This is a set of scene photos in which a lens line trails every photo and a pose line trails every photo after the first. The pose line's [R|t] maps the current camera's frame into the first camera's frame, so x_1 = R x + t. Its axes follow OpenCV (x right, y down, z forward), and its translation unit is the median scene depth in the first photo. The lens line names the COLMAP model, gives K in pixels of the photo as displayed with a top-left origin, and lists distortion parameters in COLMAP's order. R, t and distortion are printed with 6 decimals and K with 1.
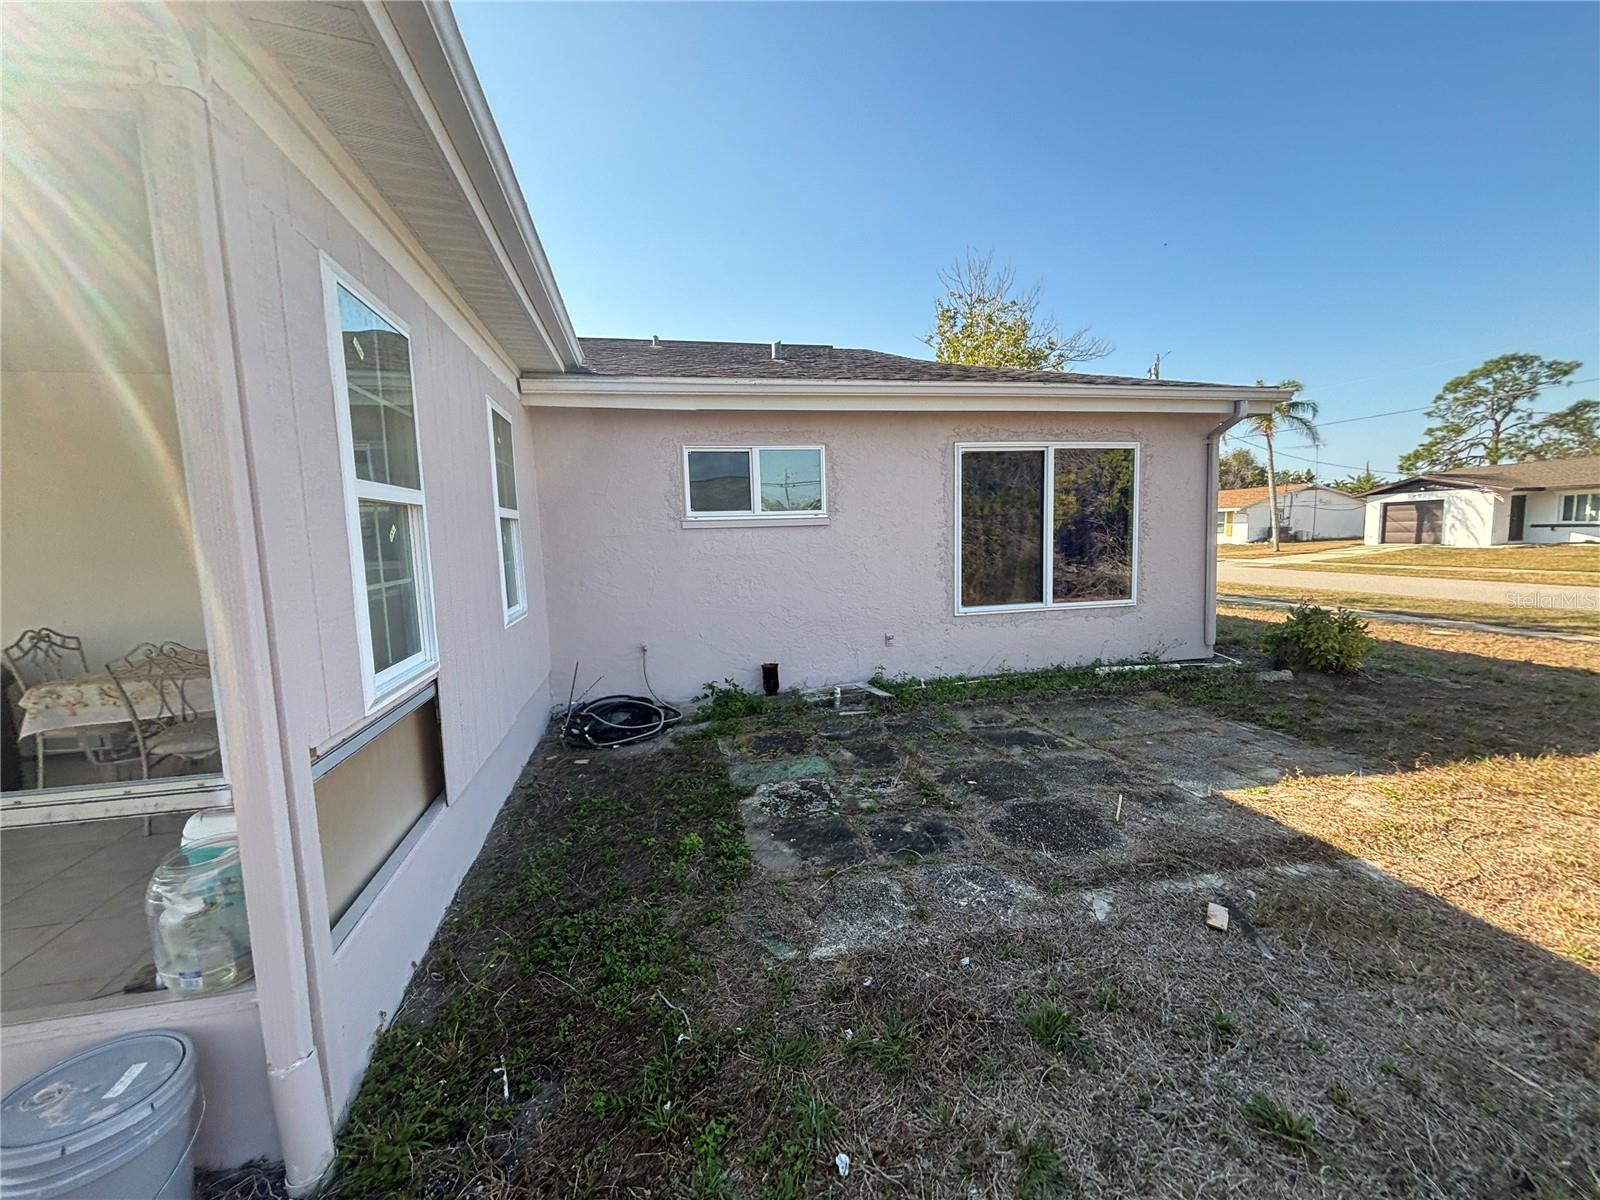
lens RADIAL K [[642.1, 0, 801.0], [0, 642.1, 601.2], [0, 0, 1]] dist [0.001468, -0.000382]
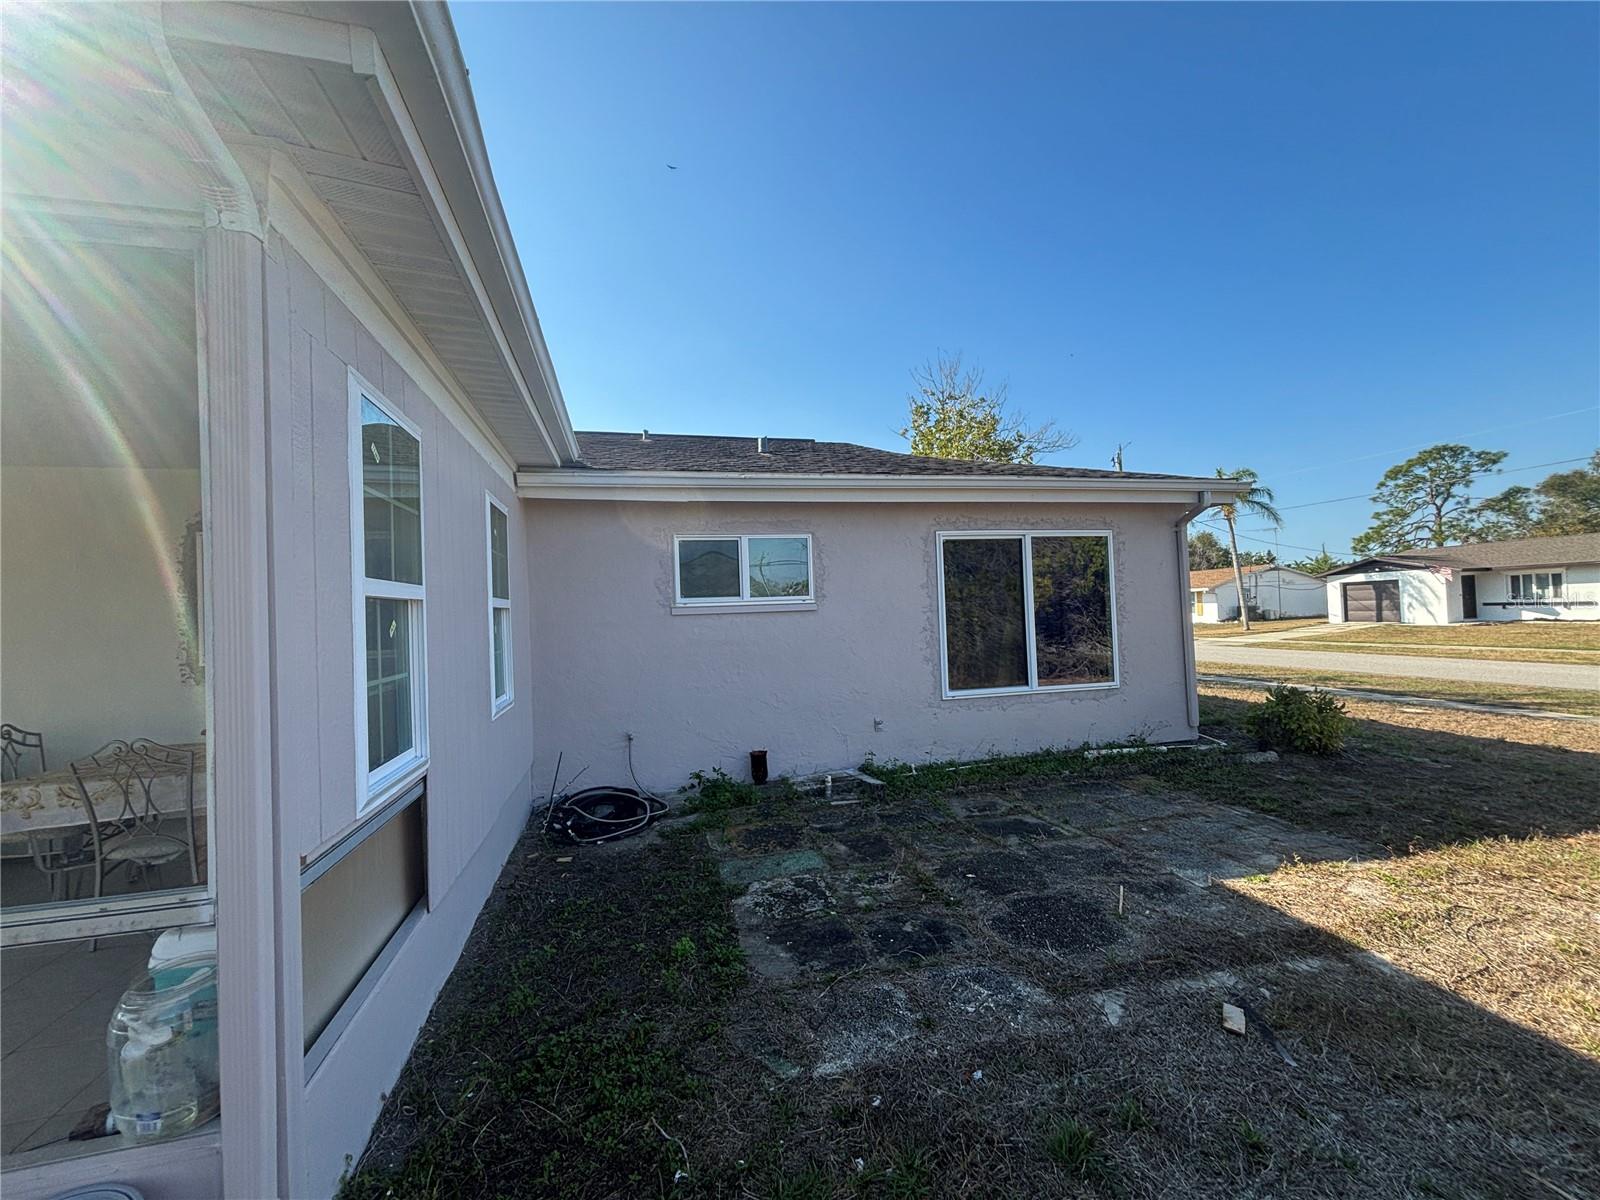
lens RADIAL K [[642.1, 0, 800.4], [0, 642.1, 601.2], [0, 0, 1]] dist [0.001468, -0.000382]
pose [[0.999538, -0.005089, 0.029969, -0.015857], [0.008812, 0.992062, -0.125438, -0.009122], [-0.029093, 0.125644, 0.991649, -0.010443]]
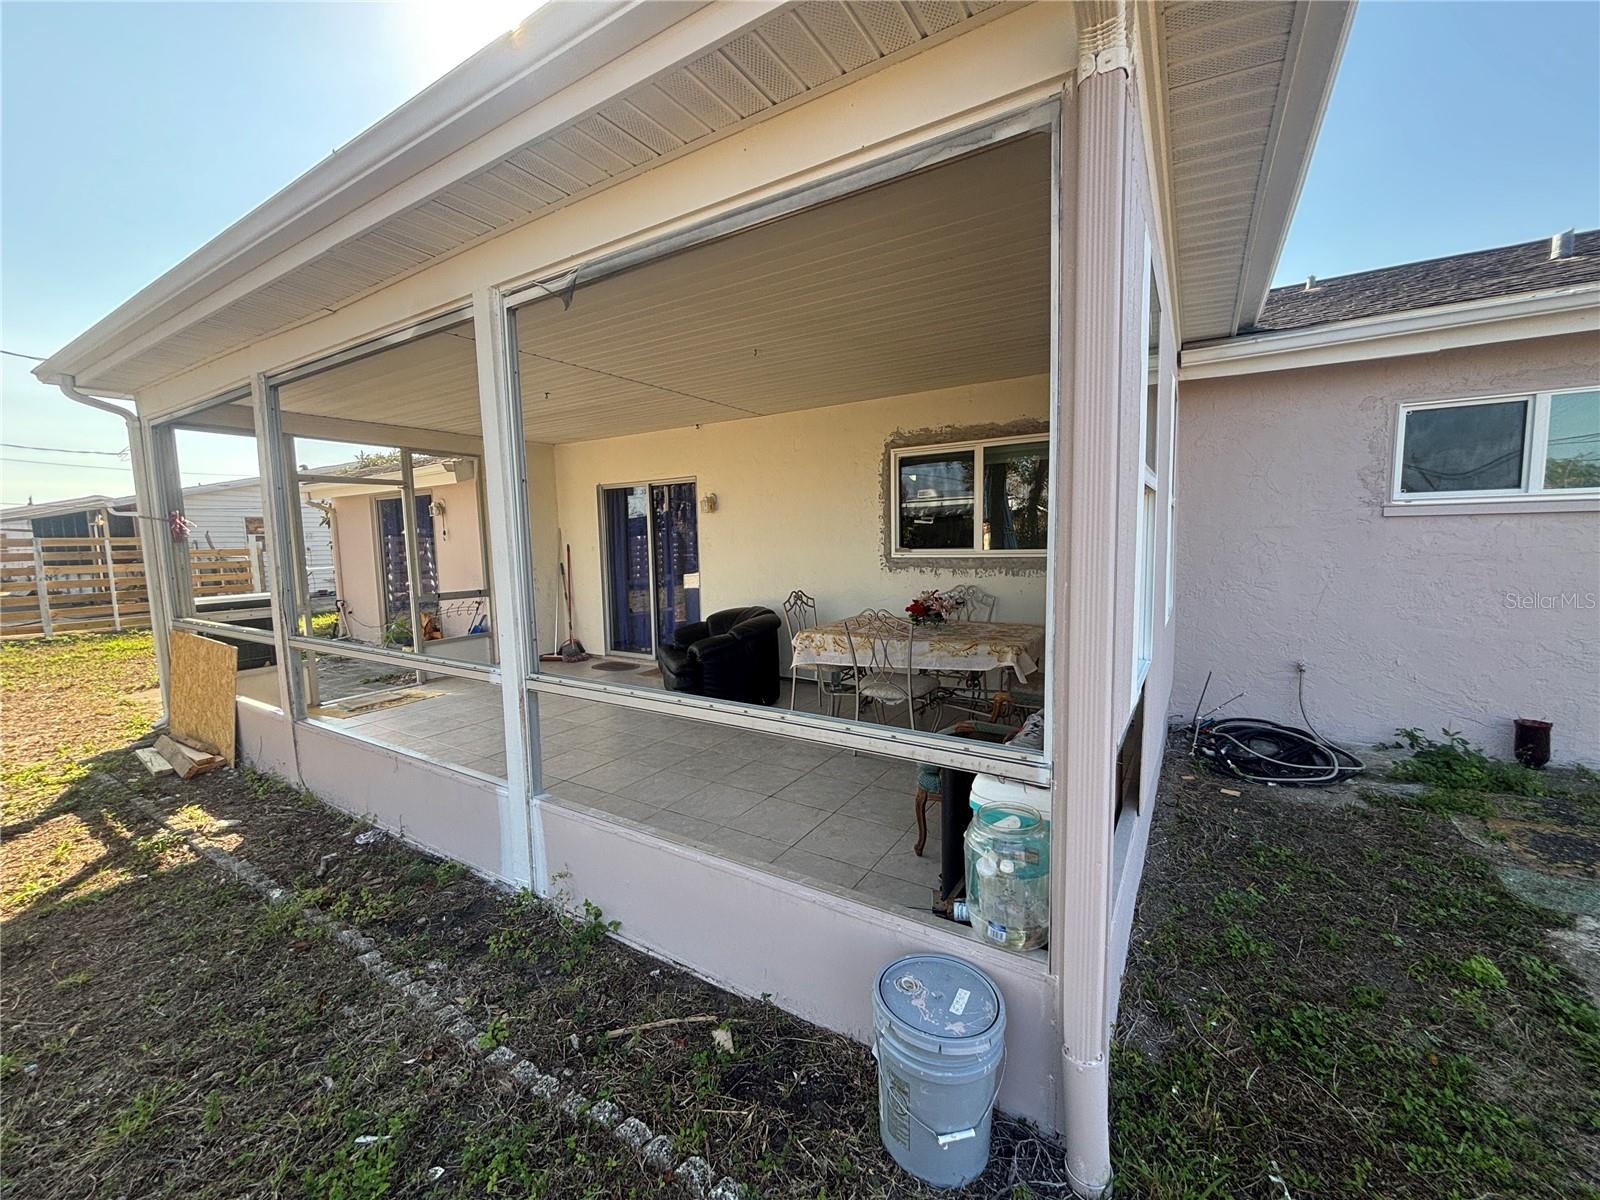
lens RADIAL K [[642.1, 0, 800.7], [0, 642.1, 603.5], [0, 0, 1]] dist [0.001468, -0.000382]
pose [[0.711653, 0.087528, -0.697057, -0.172338], [-0.075244, 0.995997, 0.048246, 0.002647], [0.698490, 0.018115, 0.715390, -0.009641]]
